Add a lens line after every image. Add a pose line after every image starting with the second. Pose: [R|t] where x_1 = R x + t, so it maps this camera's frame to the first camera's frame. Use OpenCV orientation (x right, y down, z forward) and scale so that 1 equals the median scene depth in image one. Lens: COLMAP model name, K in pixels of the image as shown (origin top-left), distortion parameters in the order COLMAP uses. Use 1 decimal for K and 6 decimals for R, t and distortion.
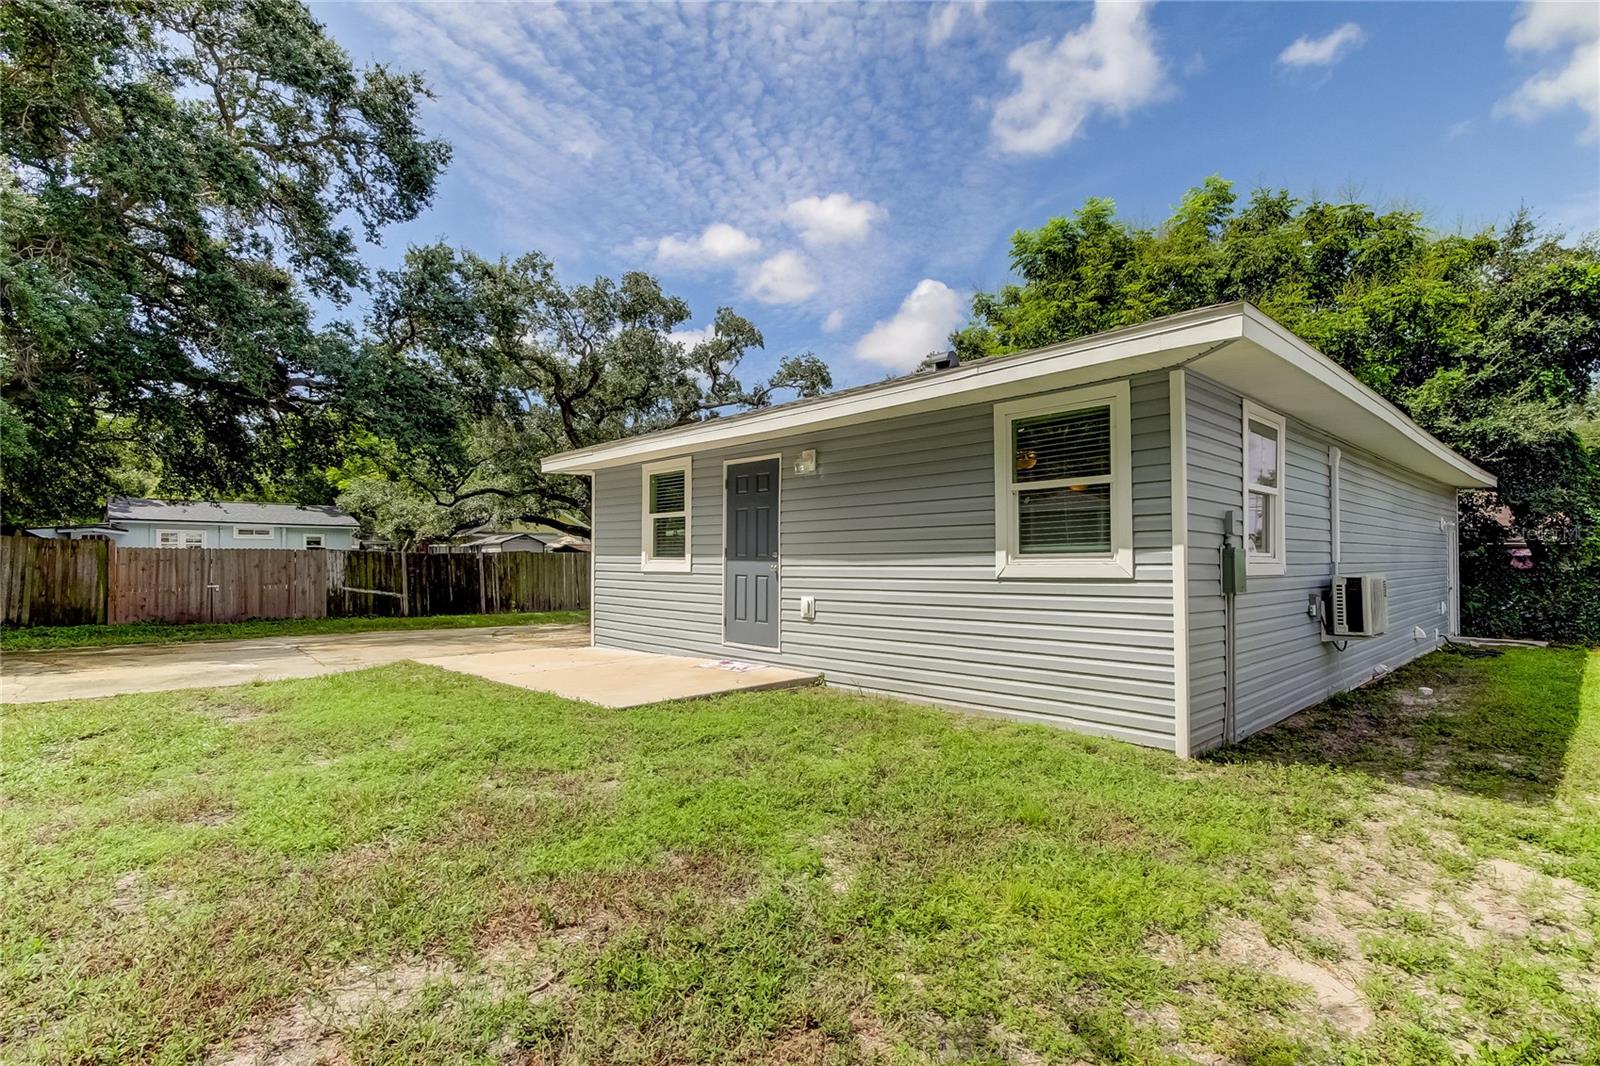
lens RADIAL K [[760.6, 0, 809.9], [0, 760.6, 548.8], [0, 0, 1]] dist [0.033222, -0.014175]
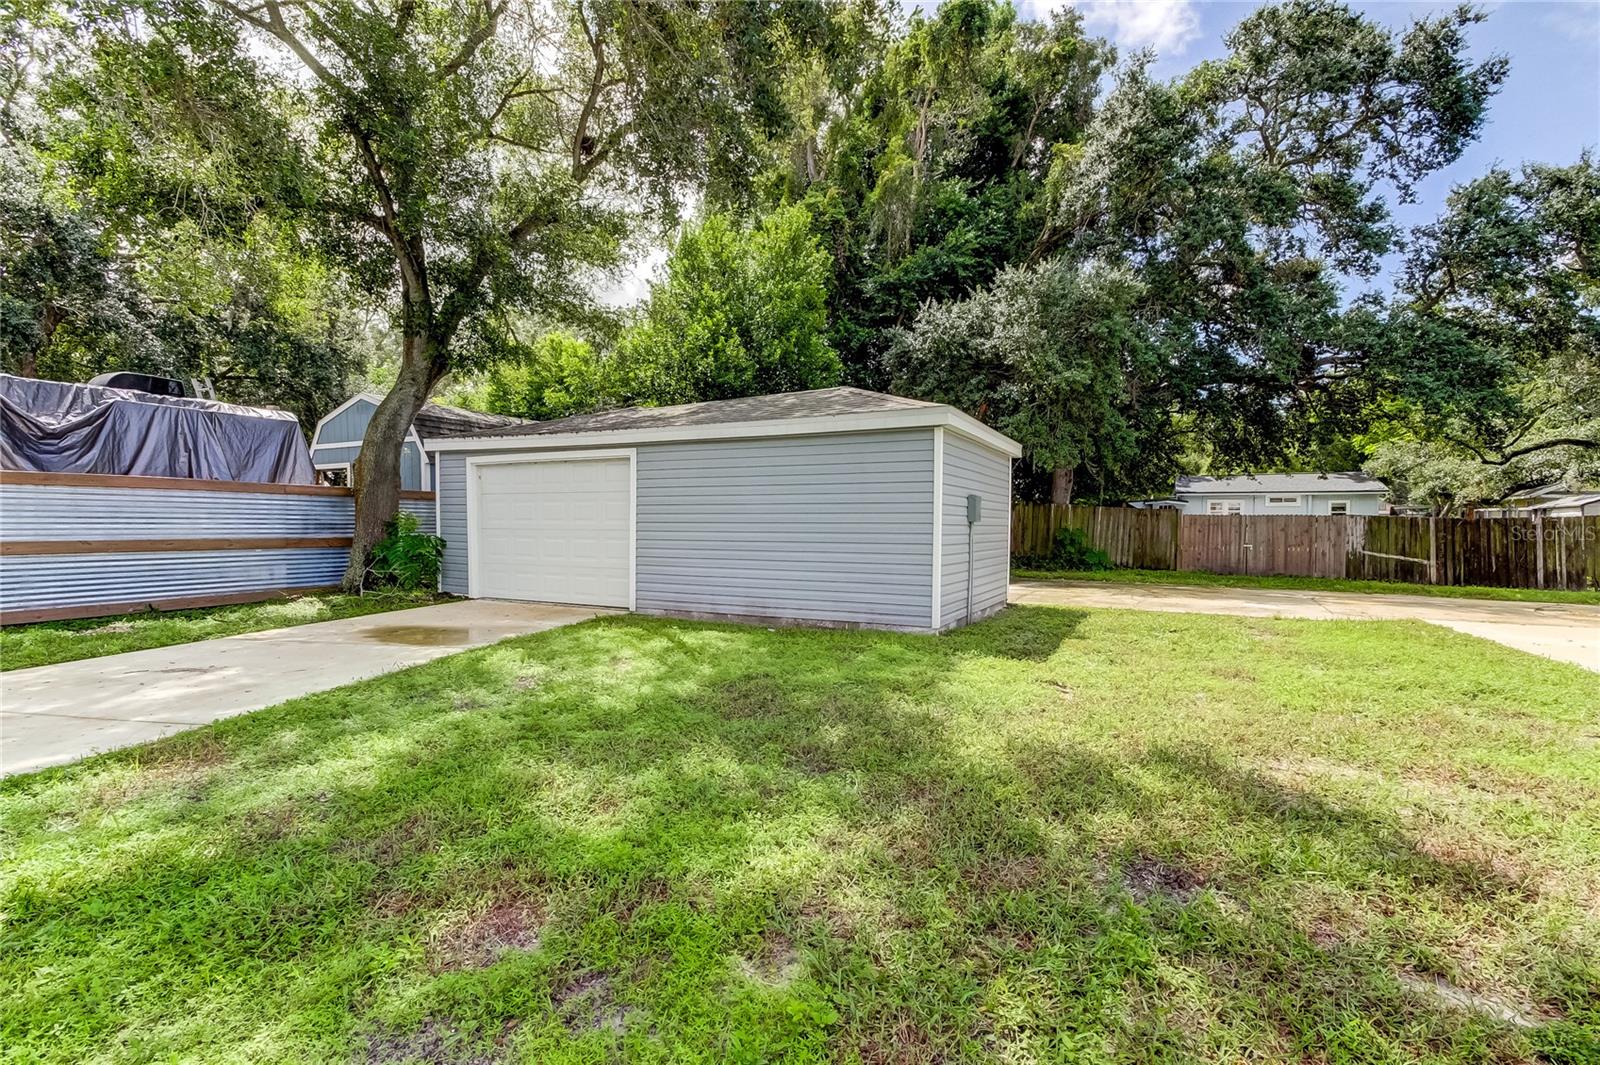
lens RADIAL K [[741.3, 0, 794.5], [0, 741.3, 549.6], [0, 0, 1]] dist [0.031602, -0.011337]
pose [[0.358735, 0.036093, -0.932741, 0.071521], [0.006758, 0.999126, 0.041261, 0.000609], [0.933415, -0.021105, 0.358178, -0.090023]]
